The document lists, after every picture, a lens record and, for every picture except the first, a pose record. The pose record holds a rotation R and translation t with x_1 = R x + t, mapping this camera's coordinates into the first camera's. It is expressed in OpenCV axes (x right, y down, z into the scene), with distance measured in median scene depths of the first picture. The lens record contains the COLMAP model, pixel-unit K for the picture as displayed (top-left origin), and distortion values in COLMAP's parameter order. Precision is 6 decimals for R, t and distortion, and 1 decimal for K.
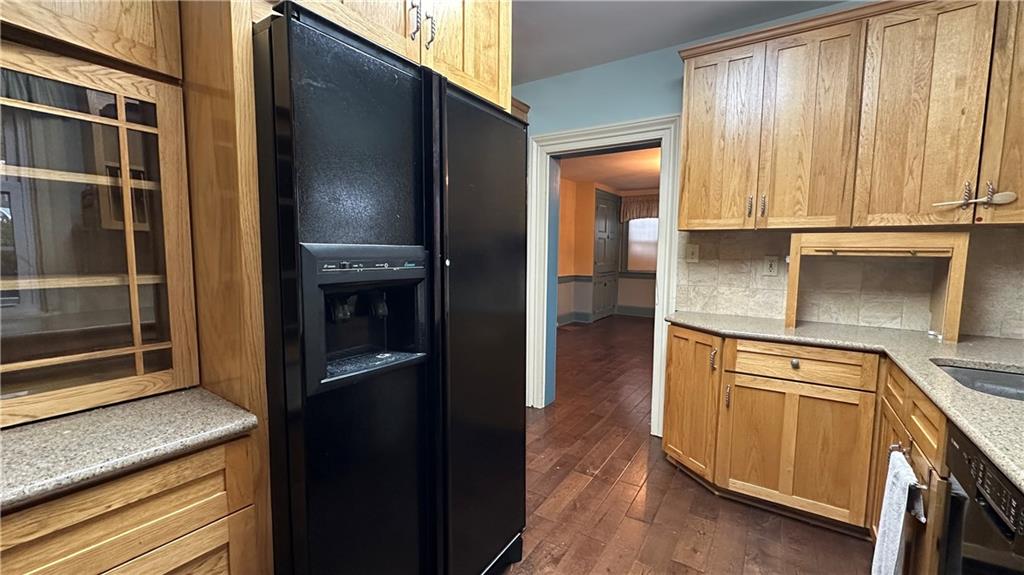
lens RADIAL K [[417.9, 0, 512.0], [0, 417.9, 287.5], [0, 0, 1]] dist [0.000300, 0.000230]
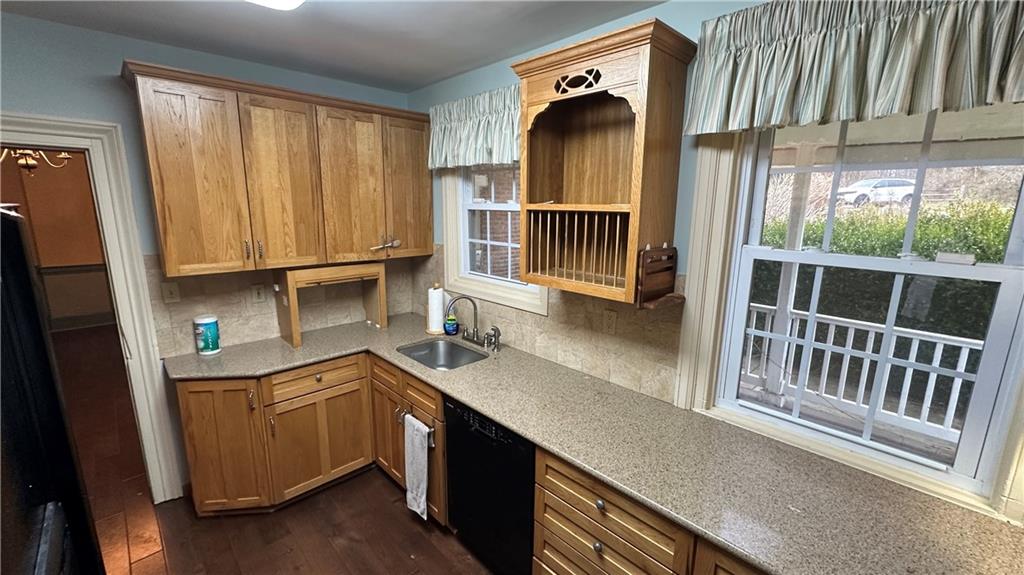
lens RADIAL K [[417.9, 0, 512.0], [0, 417.9, 287.5], [0, 0, 1]] dist [0.000300, 0.000230]
pose [[0.211229, -0.205593, 0.955570, -0.334953], [0.072426, 0.978233, 0.194460, -0.273373], [-0.974750, 0.028133, 0.221521, 0.127697]]
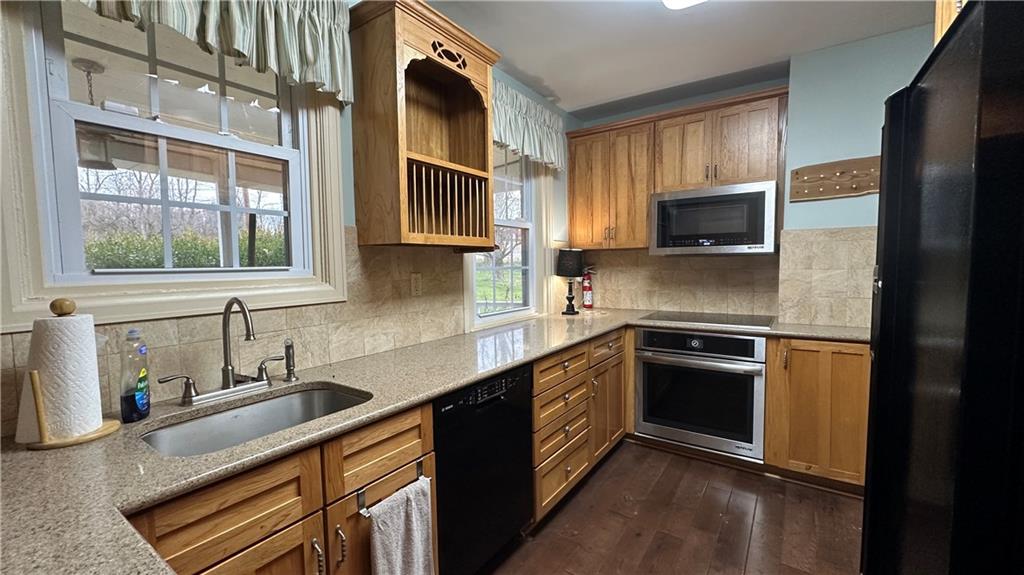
lens RADIAL K [[417.9, 0, 512.0], [0, 417.9, 287.5], [0, 0, 1]] dist [0.000300, 0.000230]
pose [[-0.999830, 0.002410, 0.018292, 0.416495], [0.004948, 0.990139, 0.140001, -0.114246], [-0.017774, 0.140067, -0.989982, 1.186801]]
